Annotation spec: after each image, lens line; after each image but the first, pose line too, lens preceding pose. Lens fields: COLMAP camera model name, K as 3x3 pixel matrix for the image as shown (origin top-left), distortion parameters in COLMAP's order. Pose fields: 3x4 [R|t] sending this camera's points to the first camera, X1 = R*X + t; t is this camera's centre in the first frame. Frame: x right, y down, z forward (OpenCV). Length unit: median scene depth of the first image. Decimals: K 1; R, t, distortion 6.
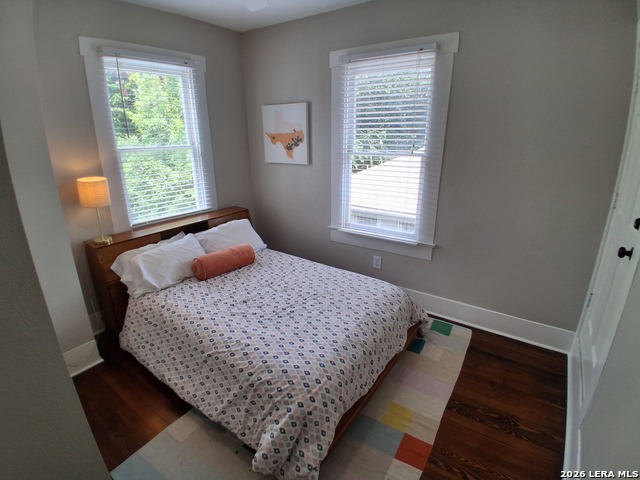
lens RADIAL K [[325.3, 0, 320.0], [0, 325.3, 240.0], [0, 0, 1]] dist [-0.021366, -0.000606]
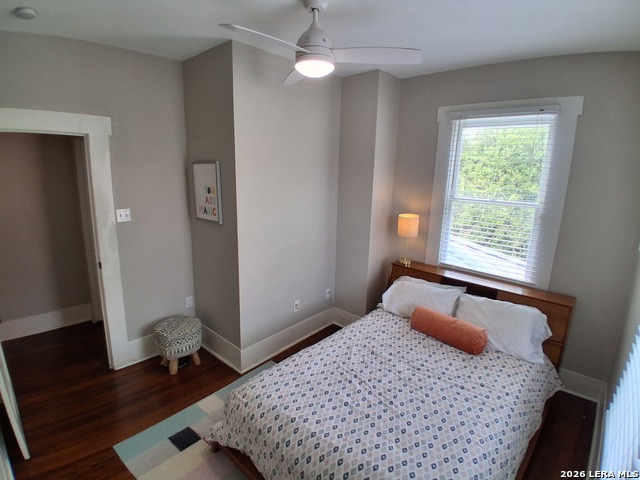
lens RADIAL K [[325.3, 0, 320.0], [0, 325.3, 240.0], [0, 0, 1]] dist [-0.021366, -0.000606]
pose [[-0.136618, 0.208249, -0.968488, 0.603576], [-0.343310, 0.907114, 0.243480, -0.273319], [0.929233, 0.365755, -0.052434, 0.710291]]
